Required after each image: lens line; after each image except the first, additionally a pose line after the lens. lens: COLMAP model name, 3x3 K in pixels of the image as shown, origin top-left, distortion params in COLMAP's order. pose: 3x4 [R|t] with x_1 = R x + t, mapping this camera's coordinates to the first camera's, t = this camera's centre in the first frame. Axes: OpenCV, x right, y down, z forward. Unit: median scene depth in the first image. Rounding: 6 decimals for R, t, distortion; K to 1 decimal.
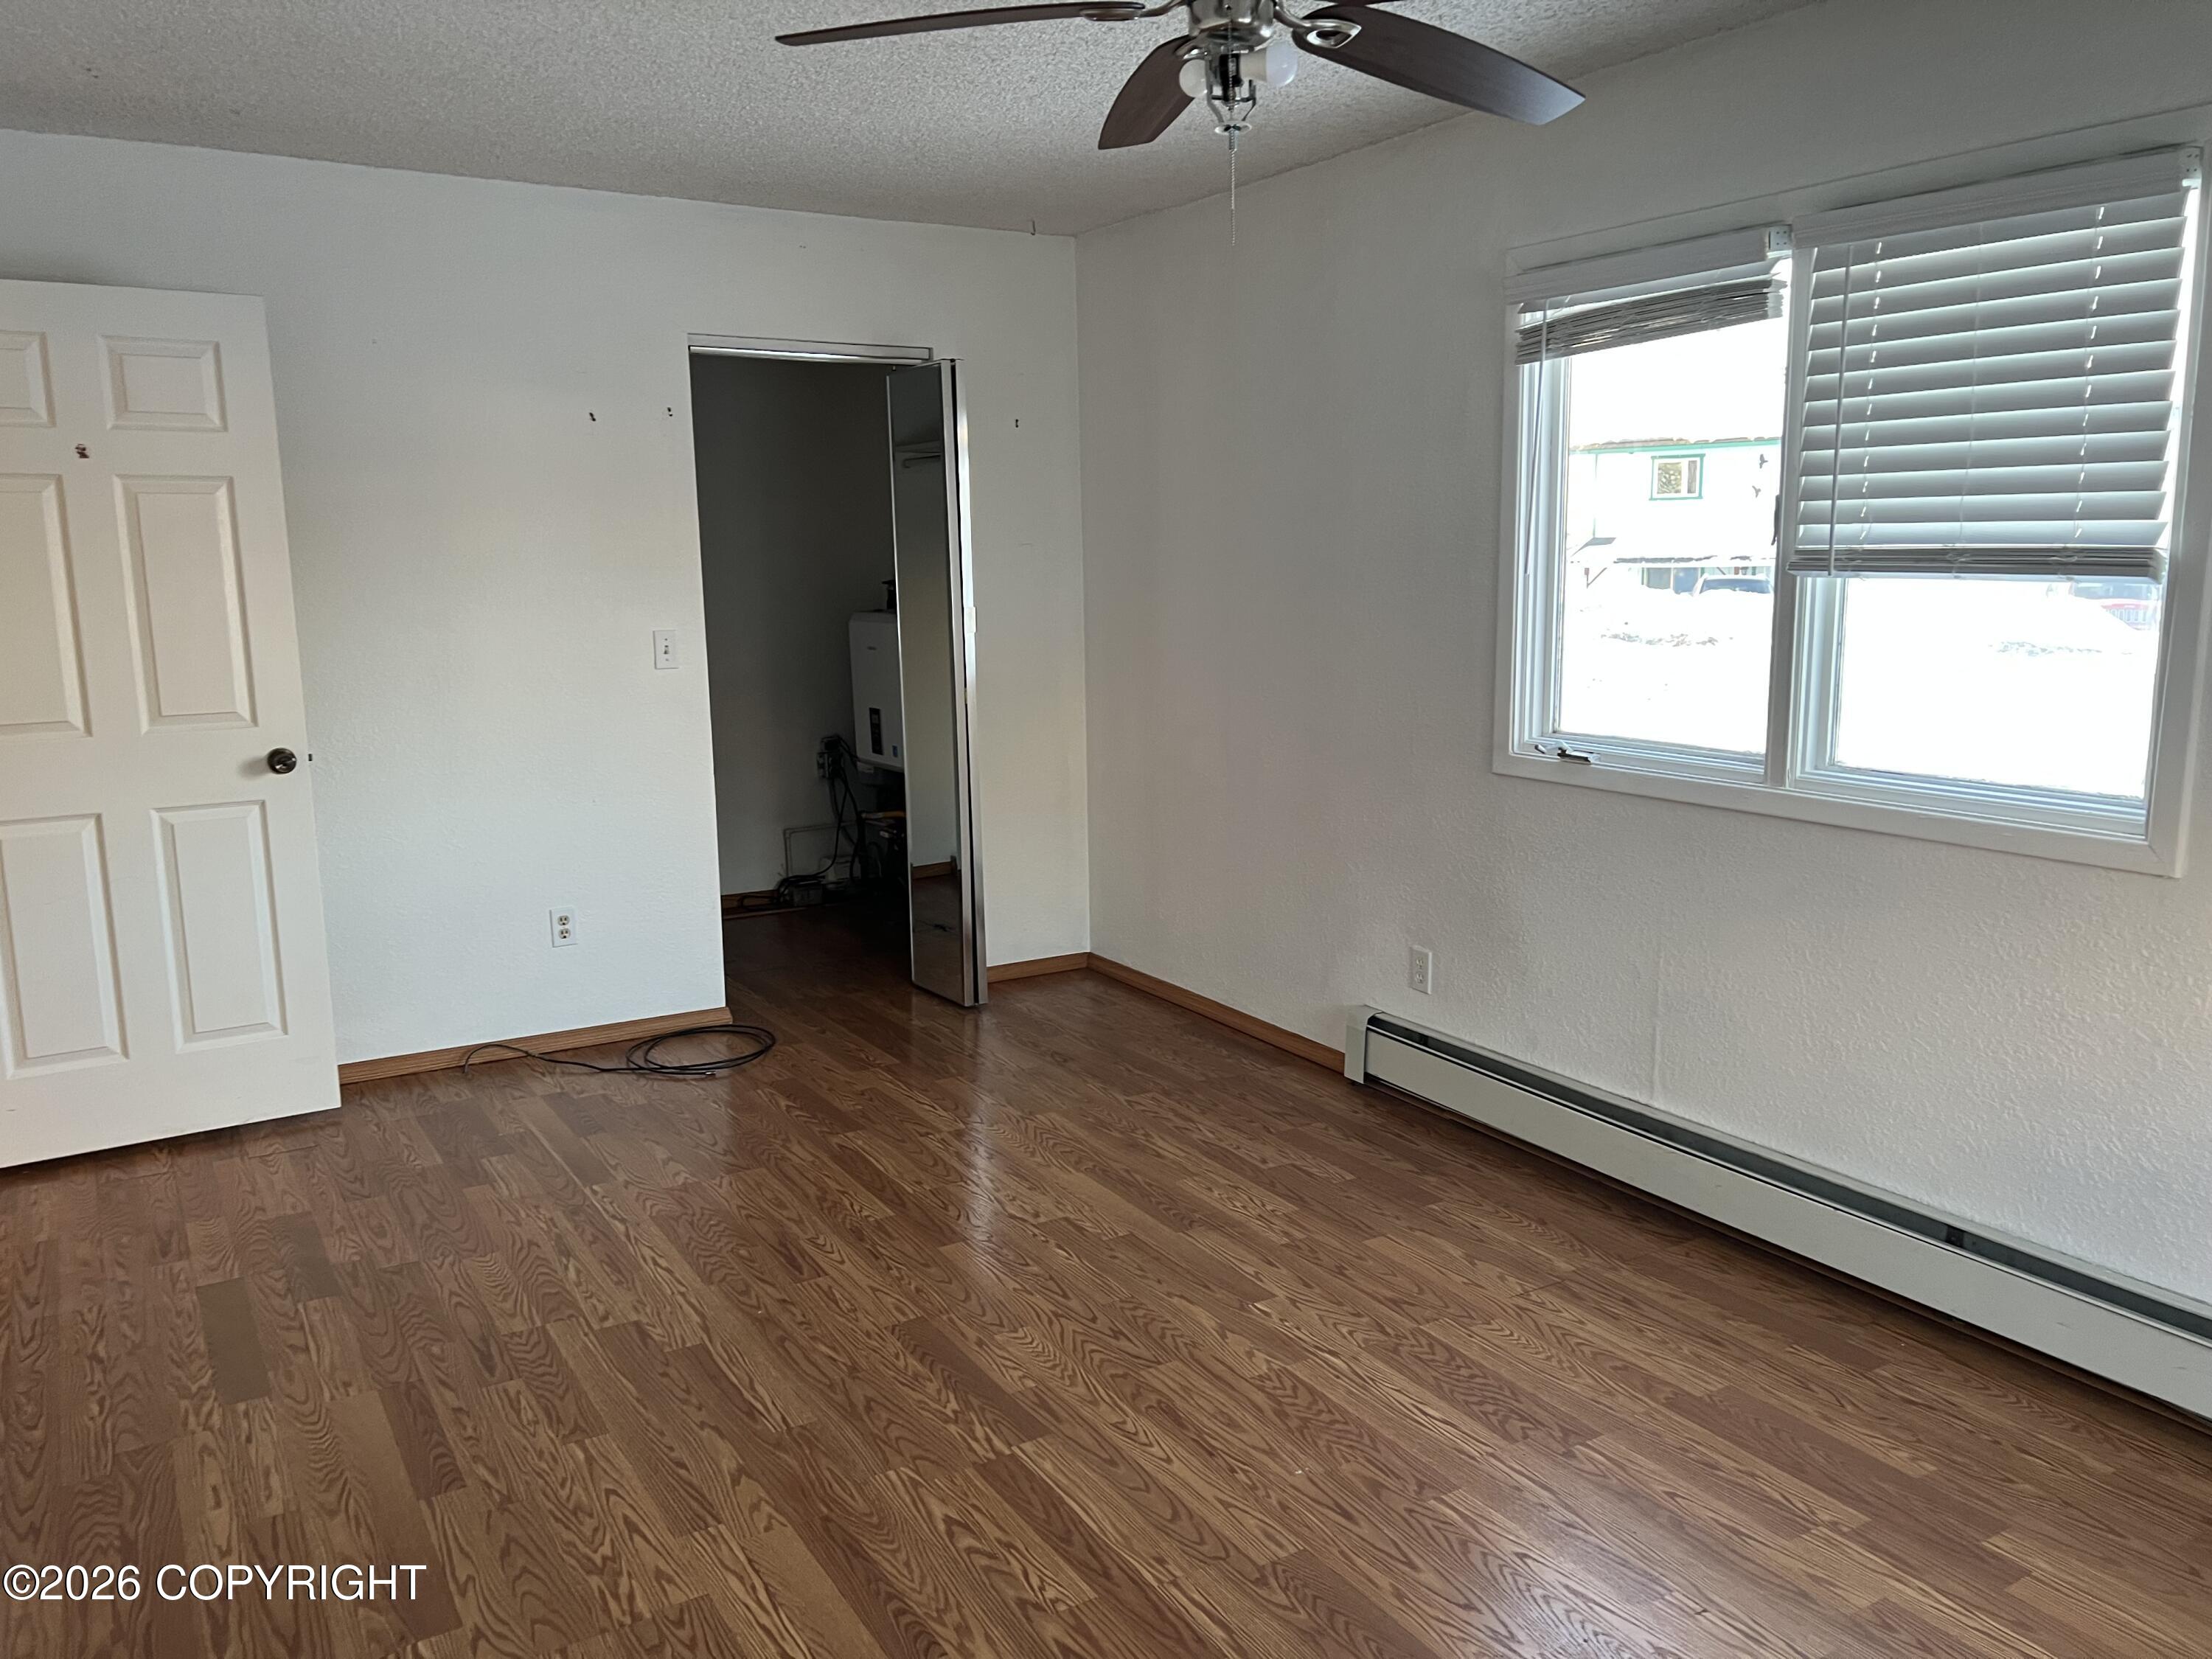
lens RADIAL K [[1680.0, 0, 1107.6], [0, 1680.0, 849.0], [0, 0, 1]] dist [0.077009, -0.080238]
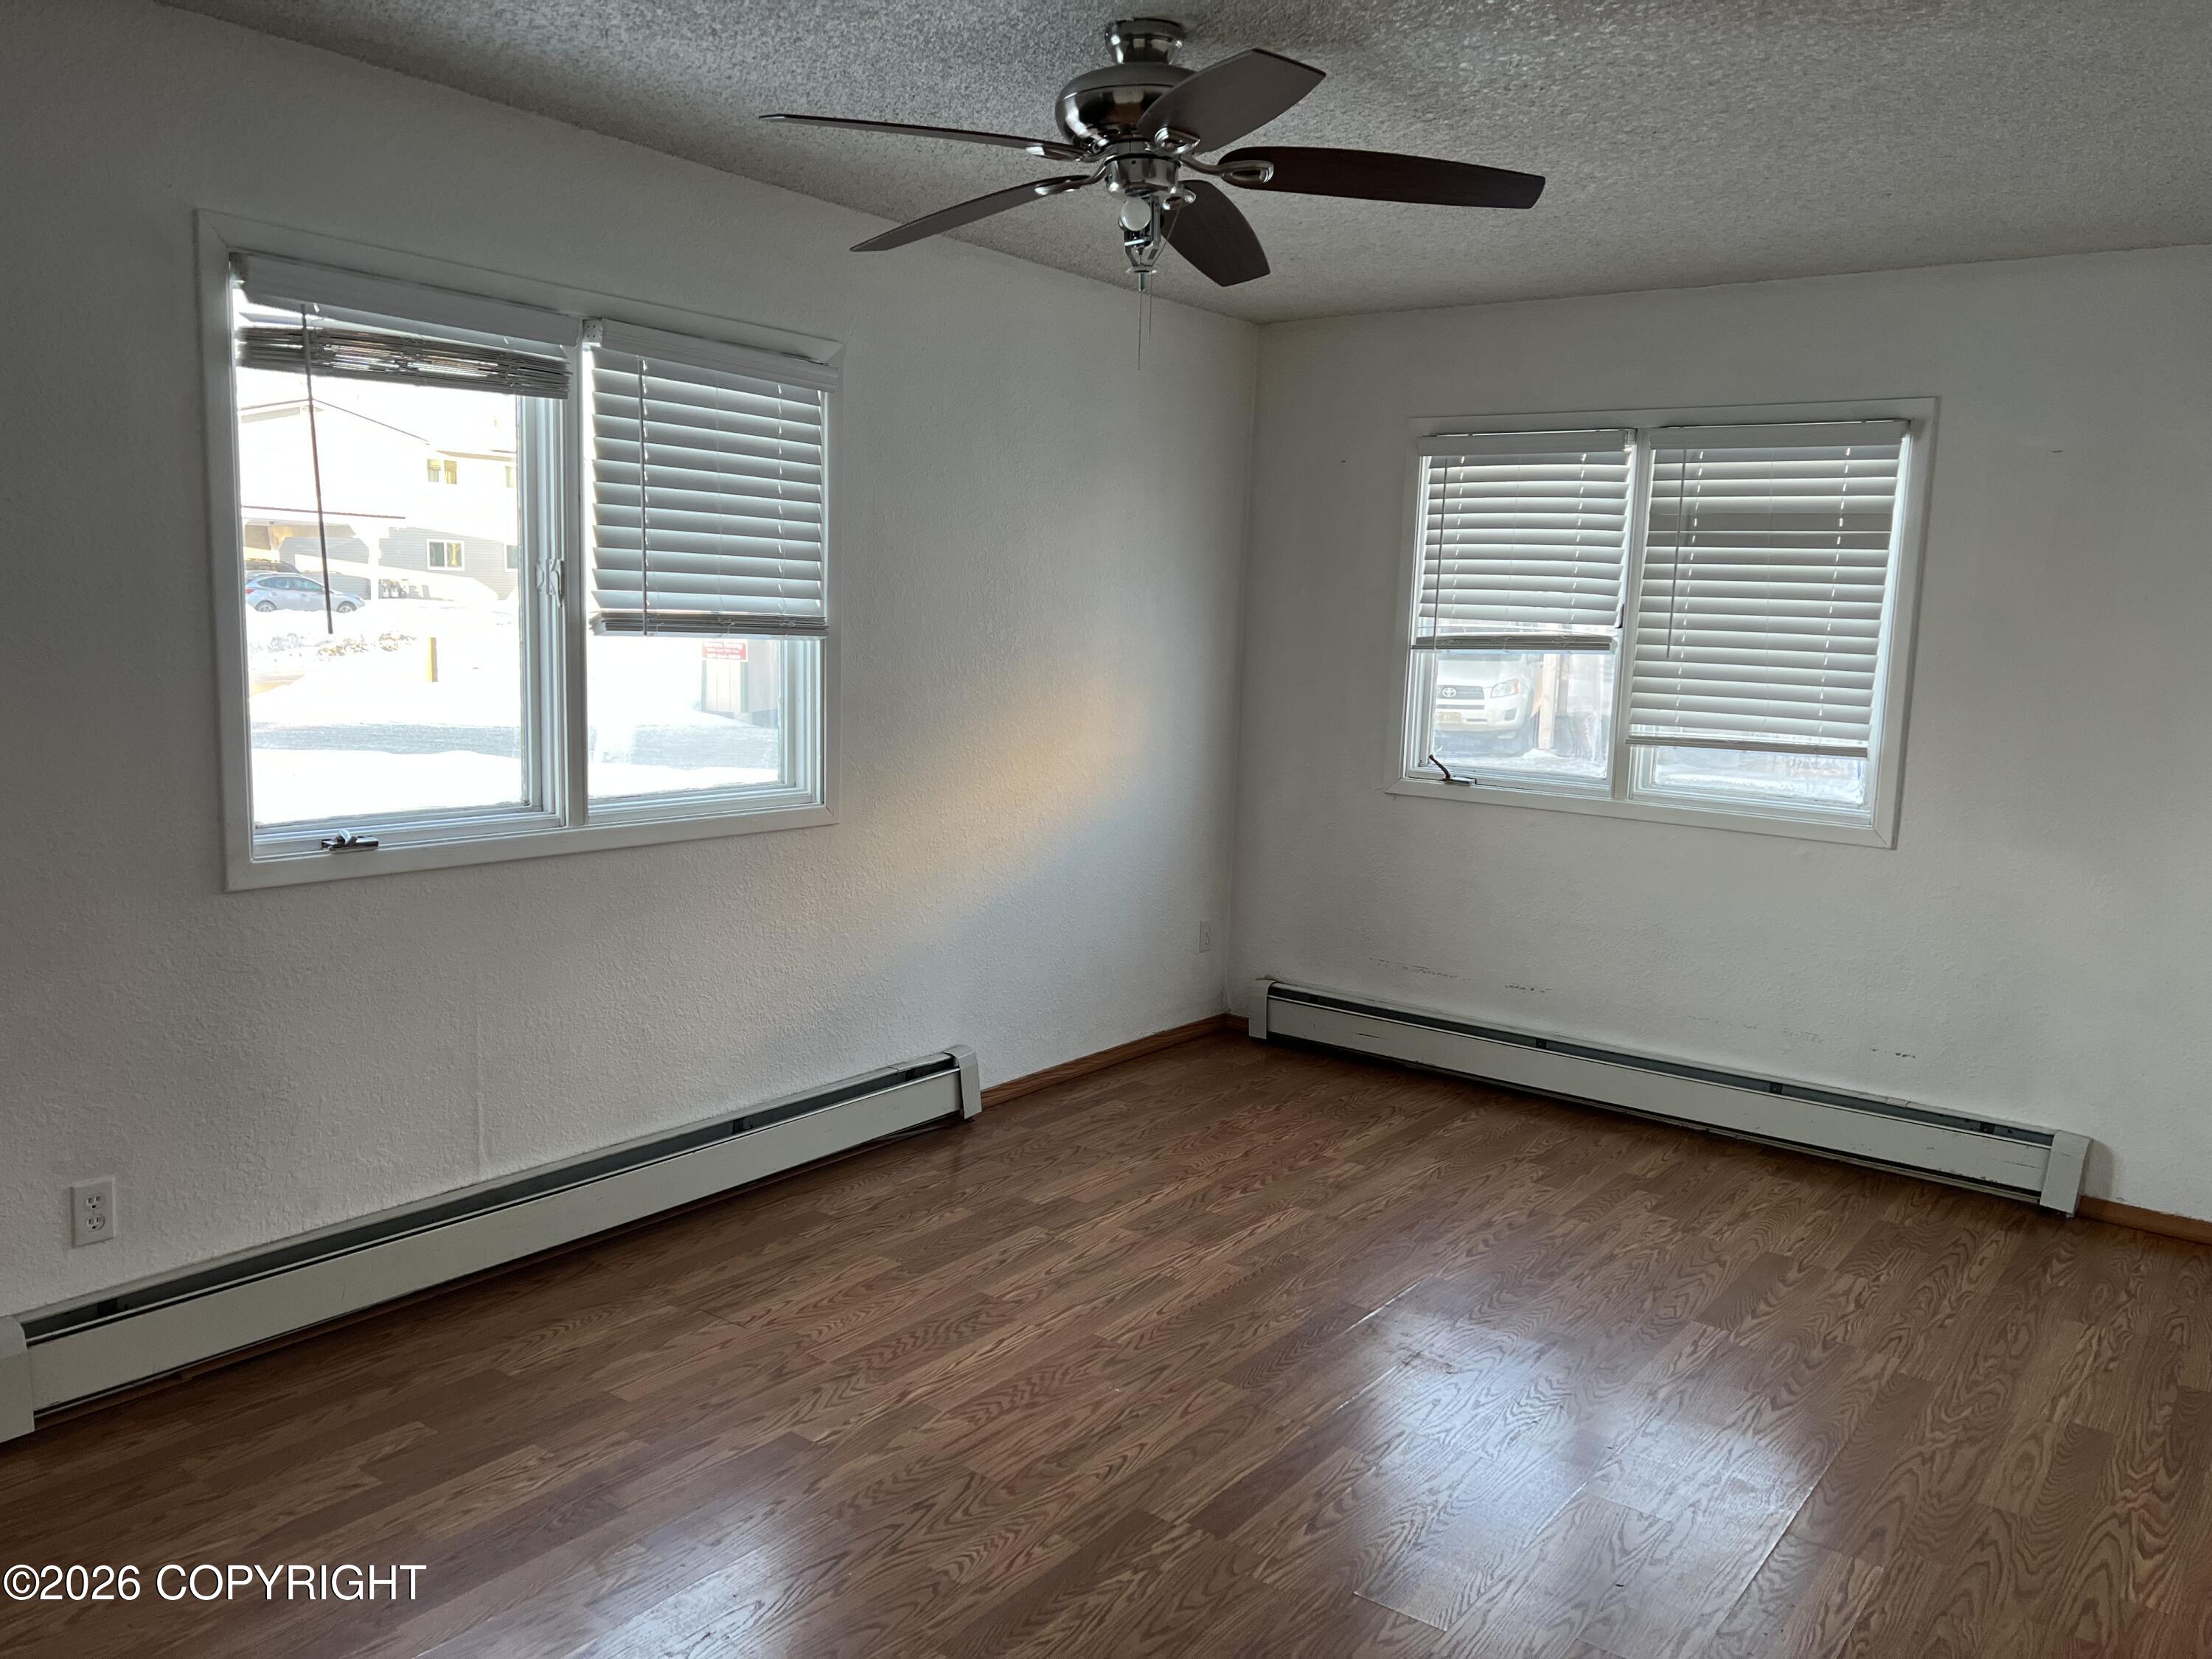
lens RADIAL K [[1680.0, 0, 1107.6], [0, 1680.0, 849.0], [0, 0, 1]] dist [0.077009, -0.080238]
pose [[-0.375383, -0.138503, 0.916463, -0.779047], [0.134196, 0.970232, 0.201596, -0.207224], [-0.917103, 0.198661, -0.345623, 1.125214]]
